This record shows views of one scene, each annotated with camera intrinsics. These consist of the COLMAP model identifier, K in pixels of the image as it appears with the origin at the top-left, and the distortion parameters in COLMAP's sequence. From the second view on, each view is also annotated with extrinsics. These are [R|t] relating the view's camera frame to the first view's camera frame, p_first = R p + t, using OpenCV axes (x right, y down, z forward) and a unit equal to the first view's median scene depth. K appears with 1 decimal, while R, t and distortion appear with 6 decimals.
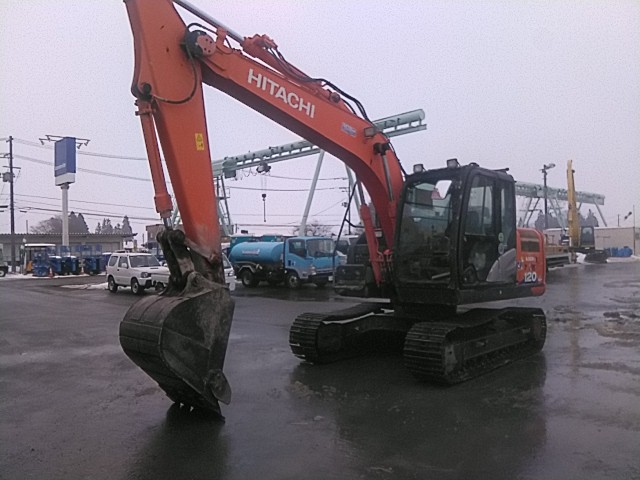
lens RADIAL K [[523.9, 0, 320.0], [0, 523.9, 240.0], [0, 0, 1]] dist [-0.005706, -0.079529]
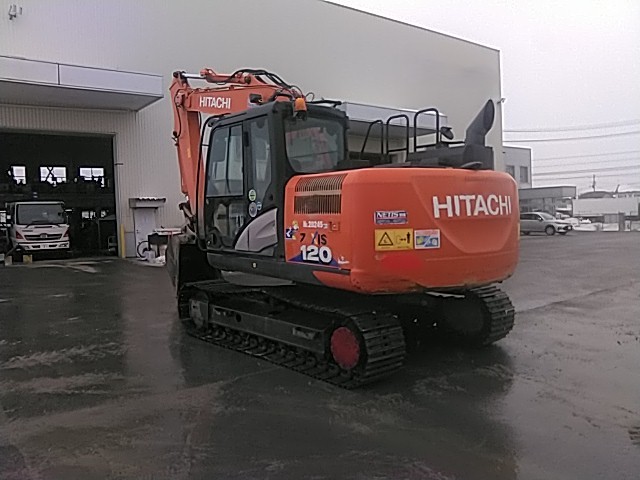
lens RADIAL K [[523.9, 0, 320.0], [0, 523.9, 240.0], [0, 0, 1]] dist [-0.005706, -0.079529]
pose [[-0.098574, 0.069155, -0.992724, 1.298688], [0.058718, 0.996249, 0.063570, 0.020276], [0.993396, -0.052024, -0.102265, 1.371652]]
